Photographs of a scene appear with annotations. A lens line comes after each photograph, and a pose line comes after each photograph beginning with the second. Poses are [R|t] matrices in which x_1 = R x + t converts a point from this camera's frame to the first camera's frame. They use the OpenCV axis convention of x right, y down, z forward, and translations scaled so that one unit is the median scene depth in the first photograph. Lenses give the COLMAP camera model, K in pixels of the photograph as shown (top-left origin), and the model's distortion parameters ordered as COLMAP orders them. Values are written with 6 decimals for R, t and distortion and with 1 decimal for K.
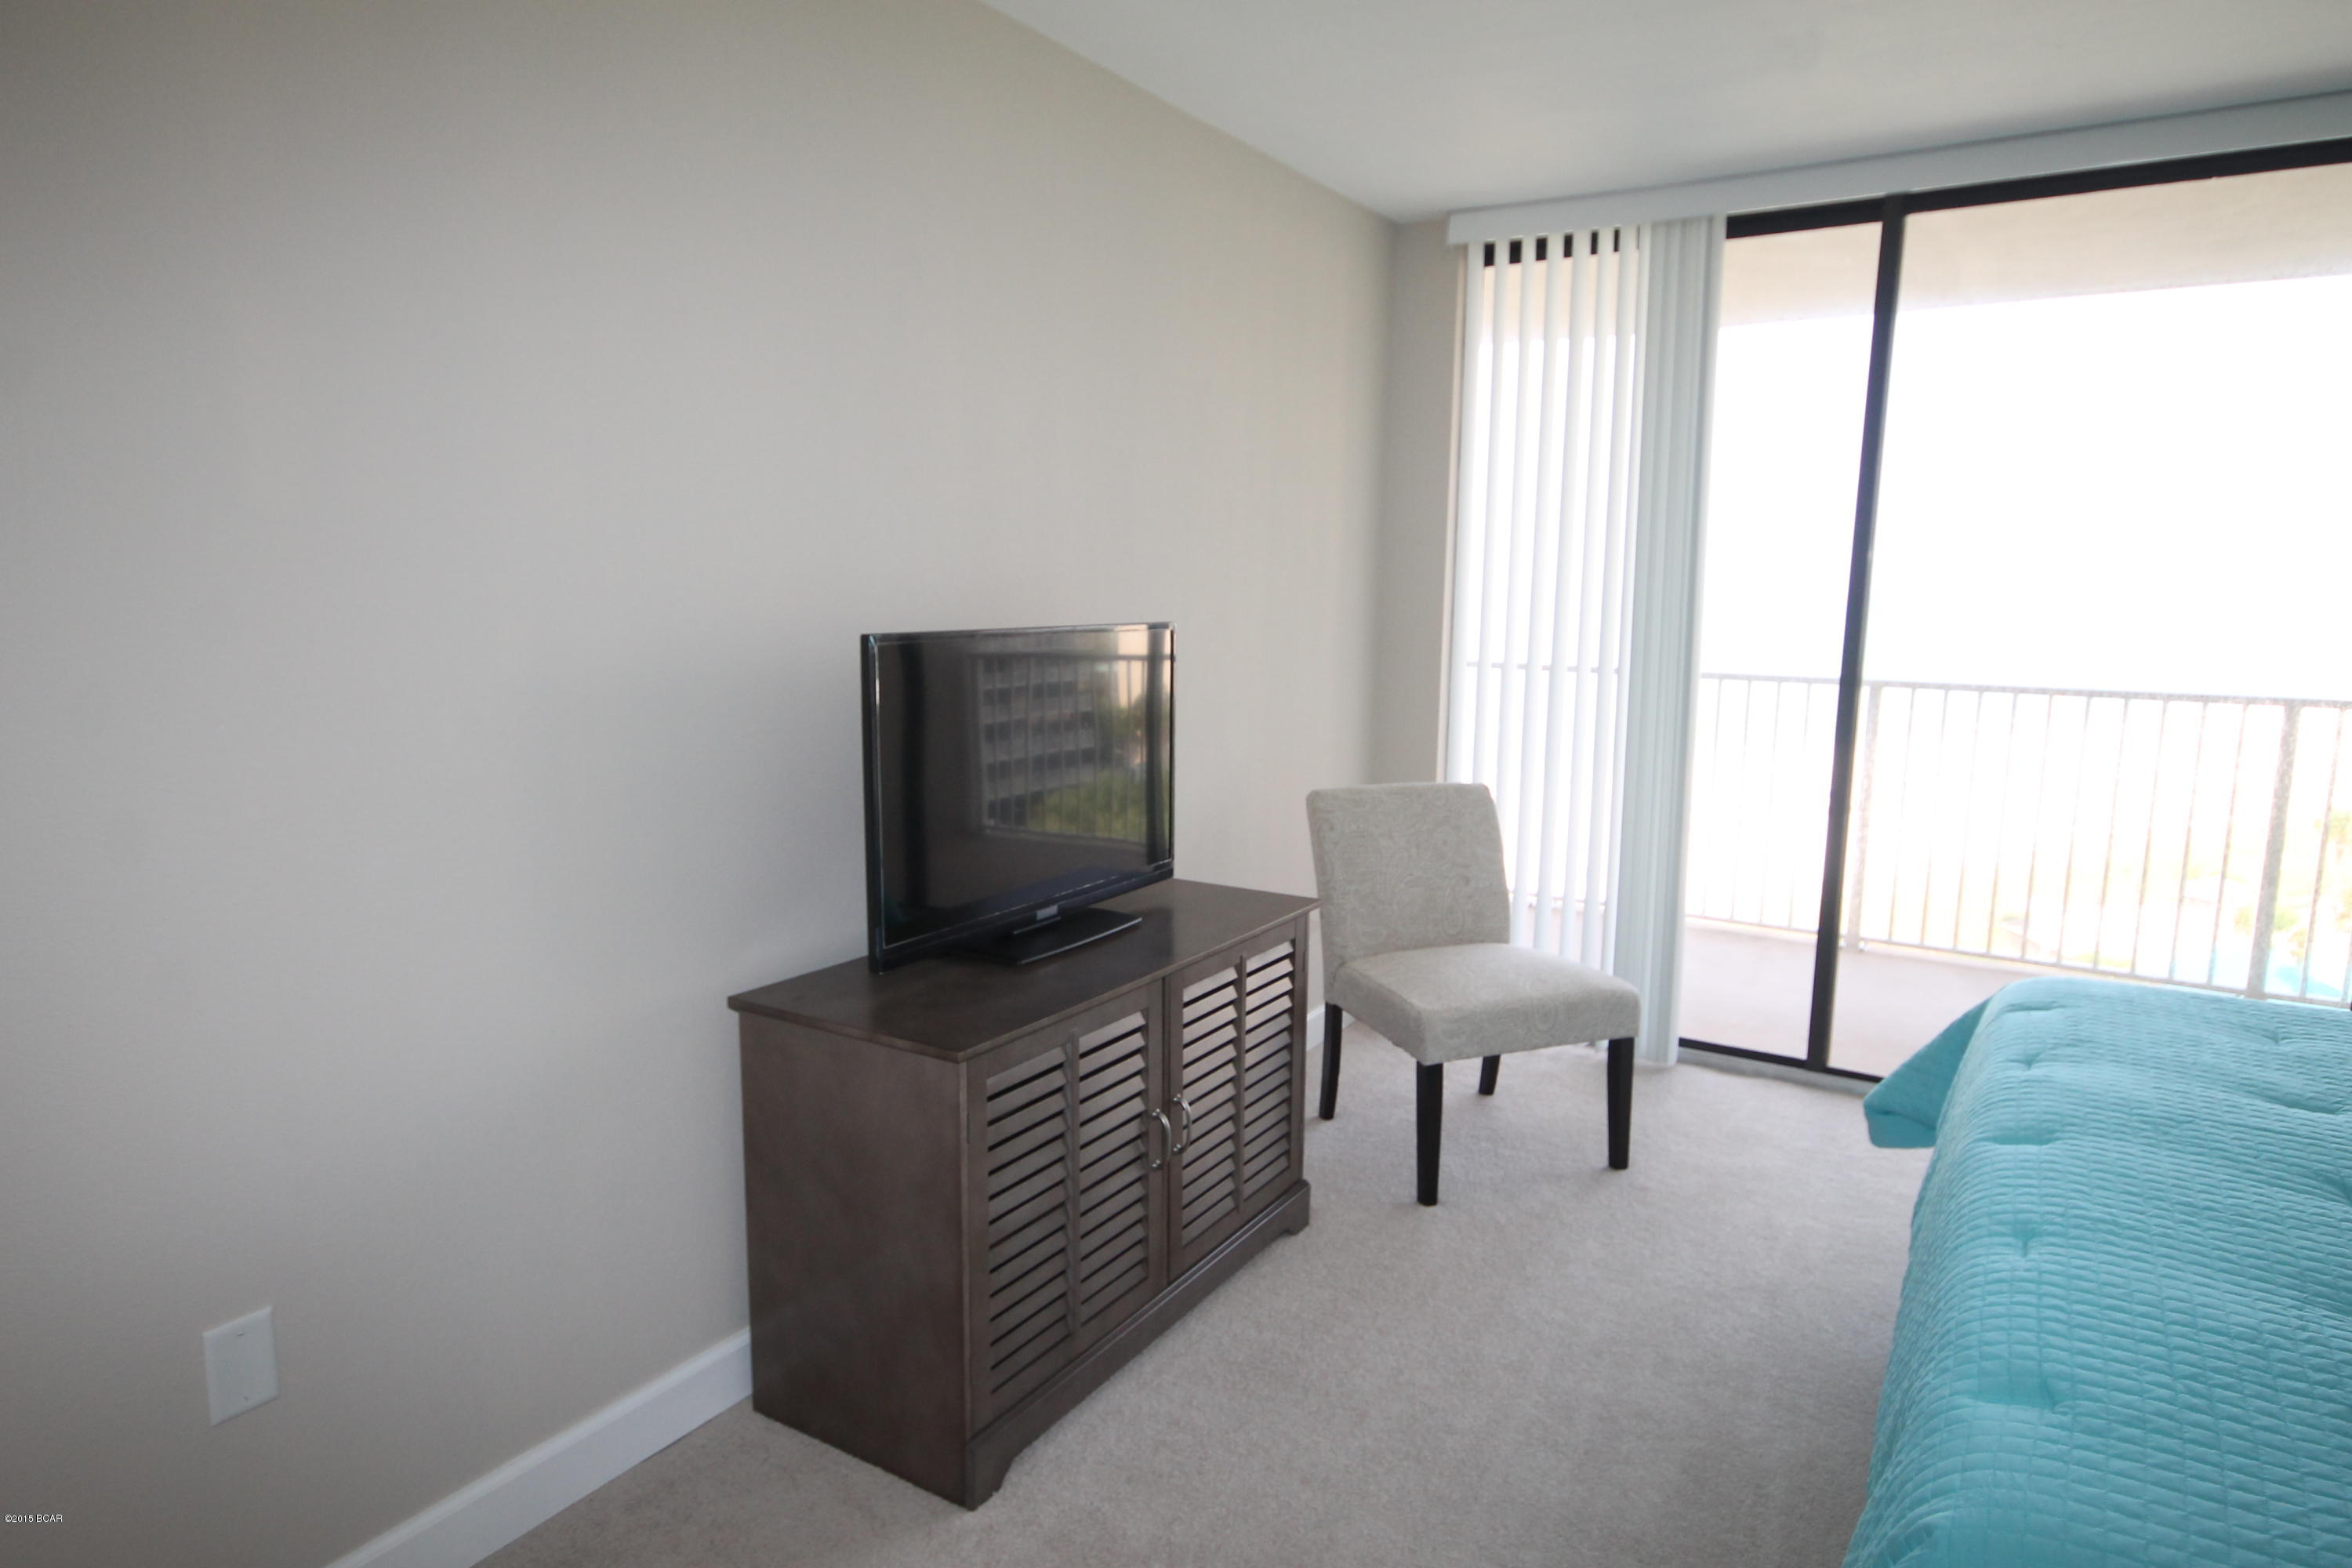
lens RADIAL K [[1384.2, 0, 1183.9], [0, 1384.2, 797.6], [0, 0, 1]] dist [0.003575, 0.010342]
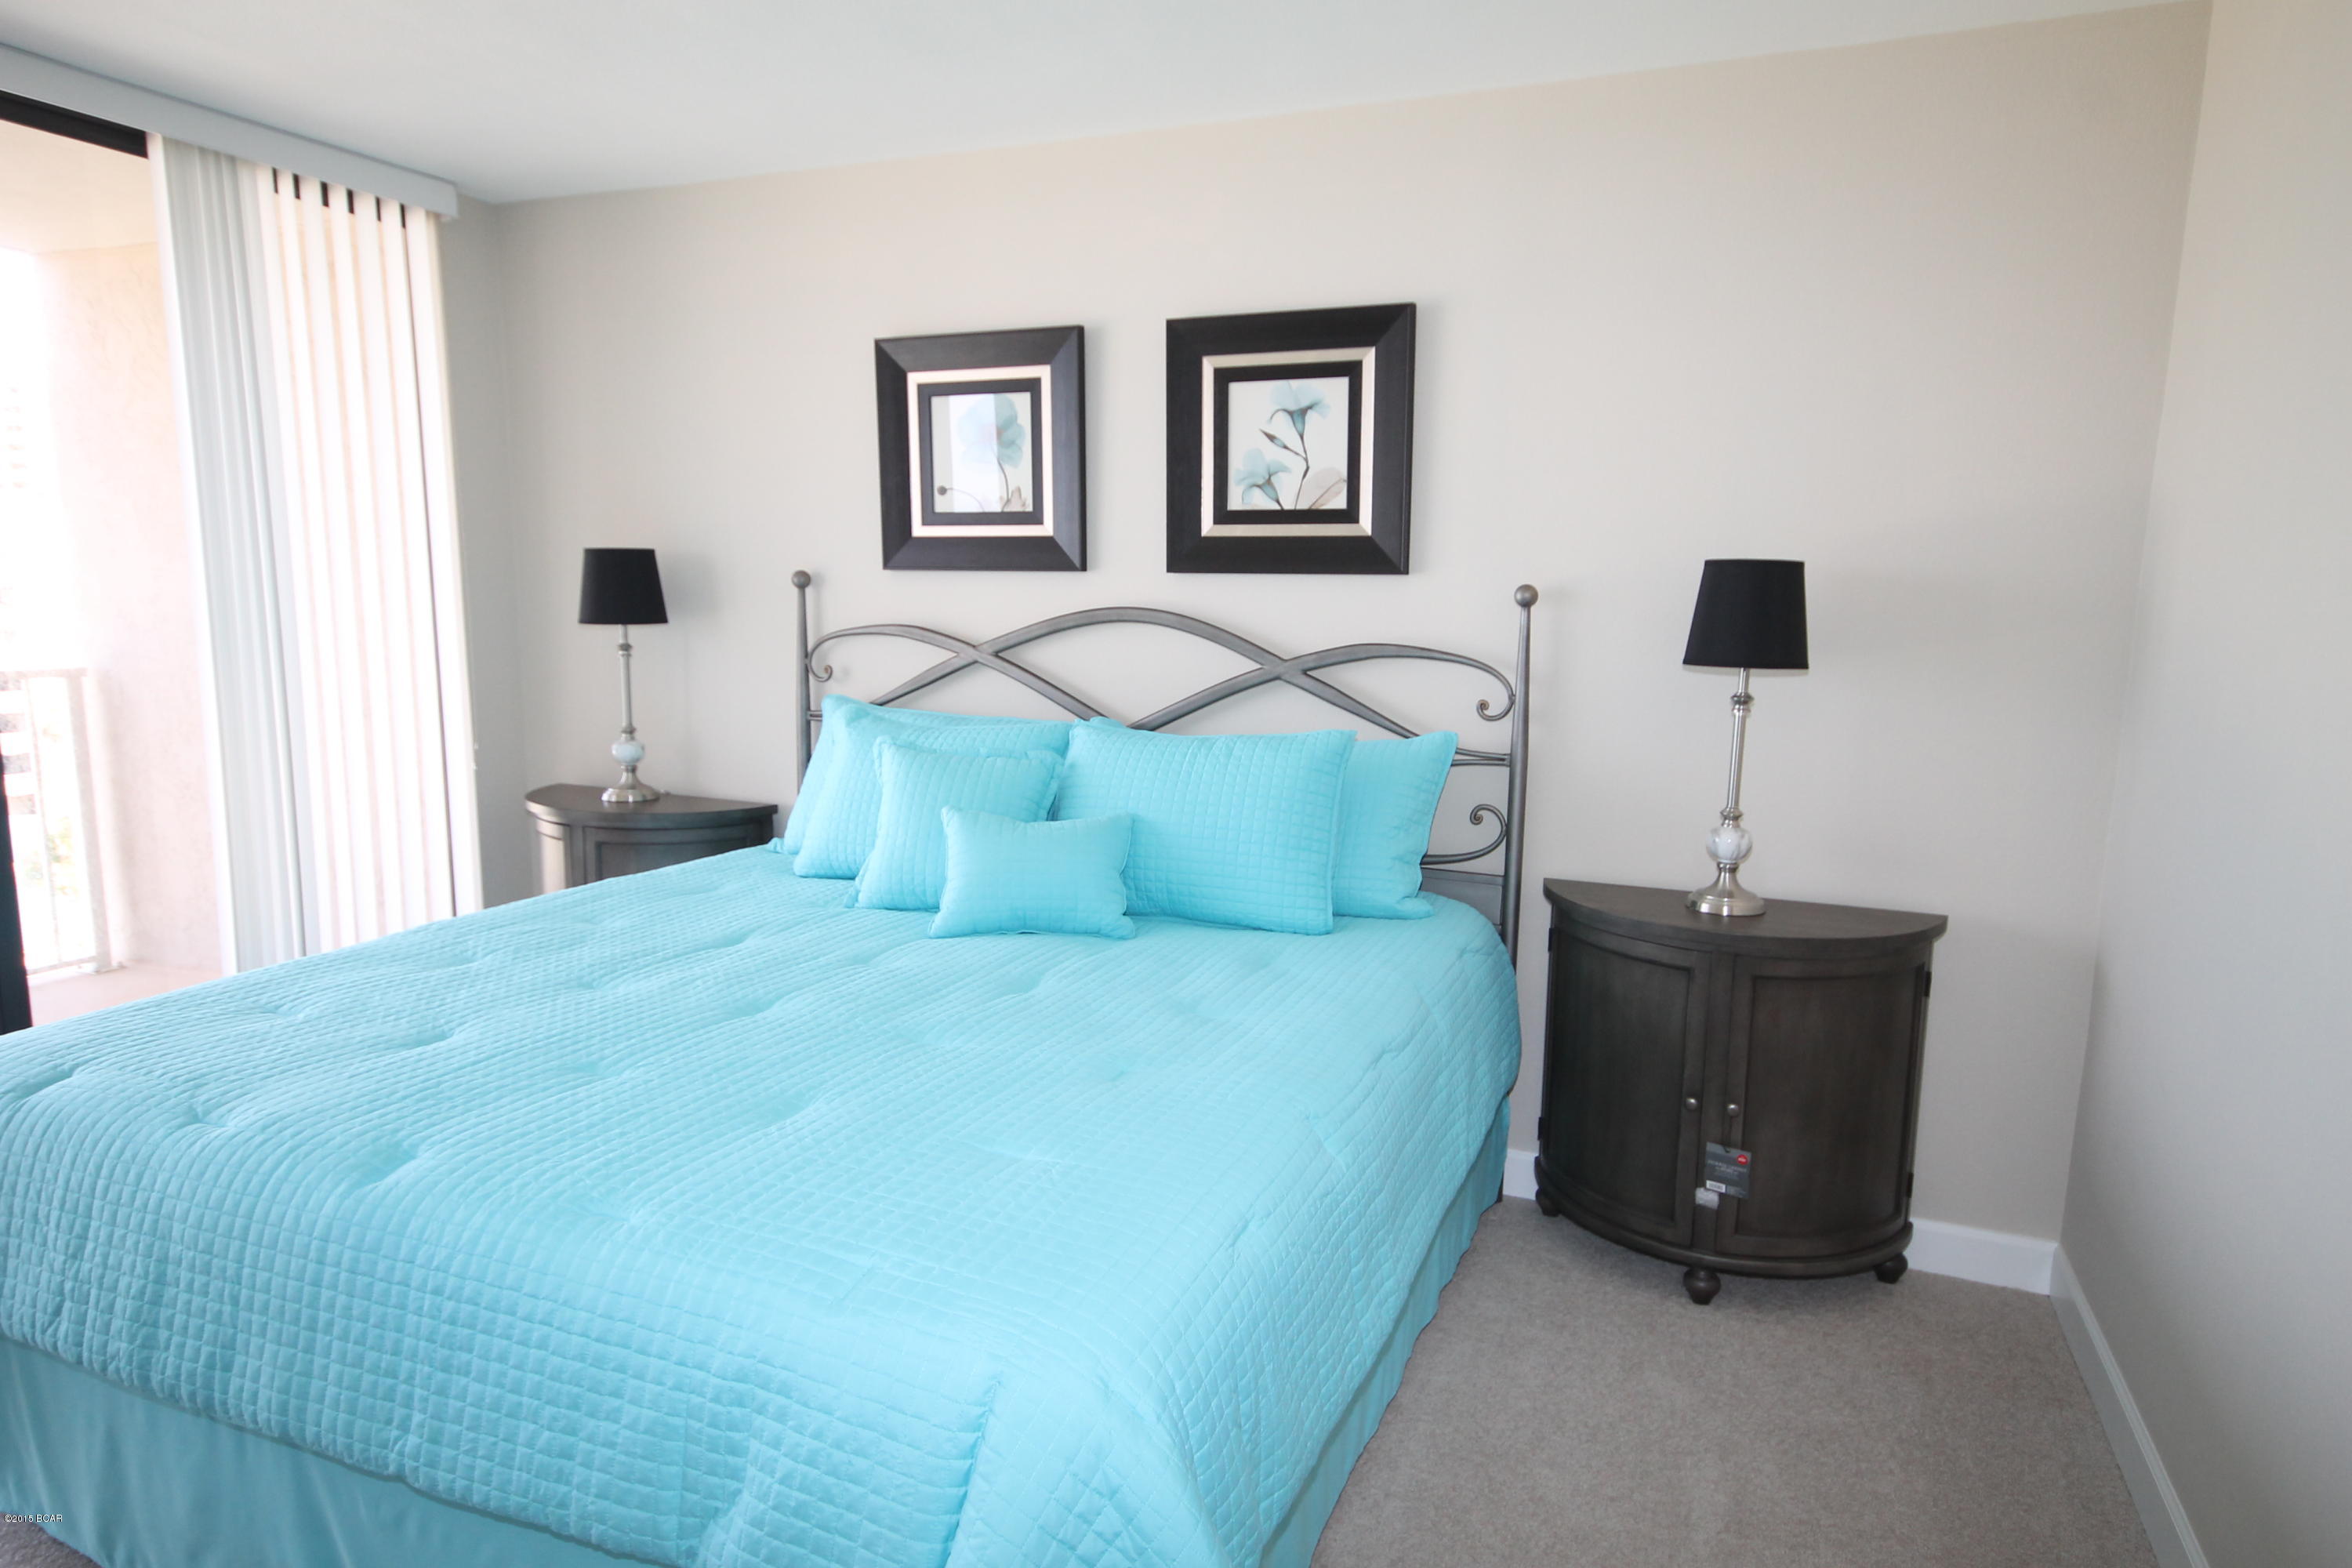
lens RADIAL K [[1384.2, 0, 1198.7], [0, 1384.2, 800.4], [0, 0, 1]] dist [0.003575, 0.010342]
pose [[-0.178444, -0.165186, 0.969985, -0.180106], [0.134236, 0.972503, 0.190310, -0.048077], [-0.974750, 0.164166, -0.151364, 0.299397]]
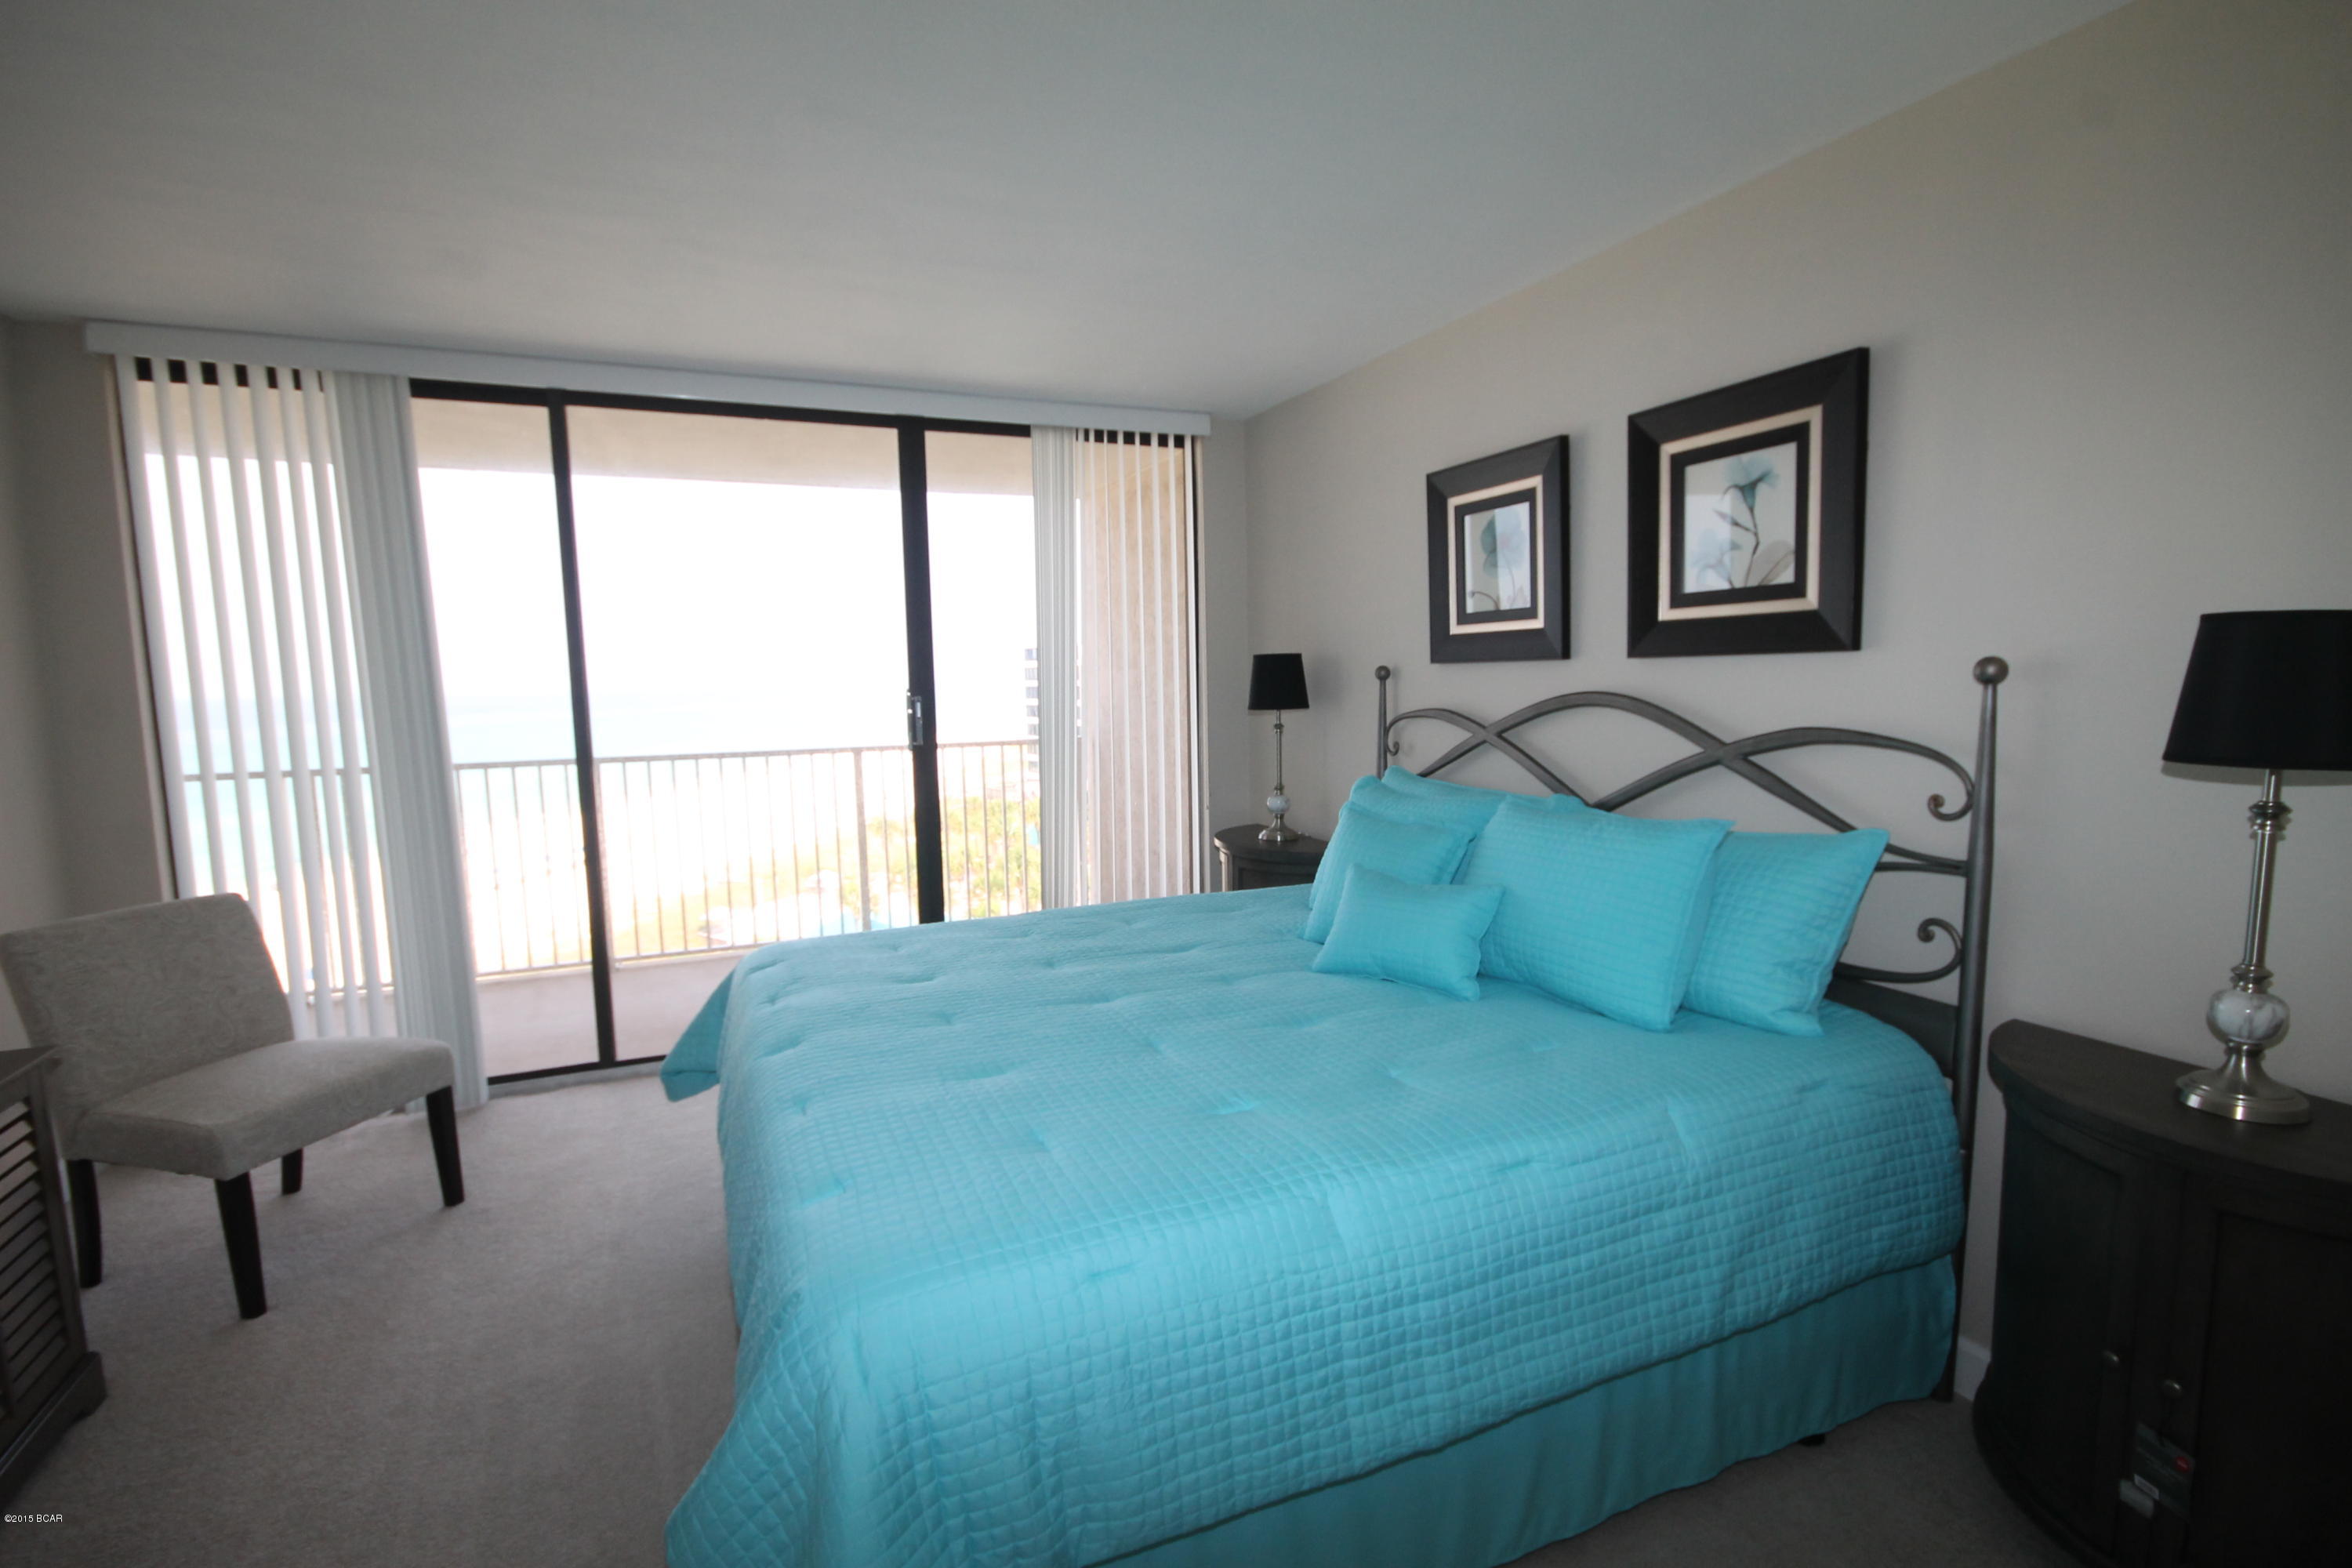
lens RADIAL K [[1108.7, 0, 1193.5], [0, 1108.7, 798.6], [0, 0, 1]] dist [0.002105, -0.009966]
pose [[0.557683, -0.116438, 0.821847, -0.055179], [0.154342, 0.987392, 0.035160, 0.002394], [-0.815578, 0.107238, 0.568623, -0.040834]]
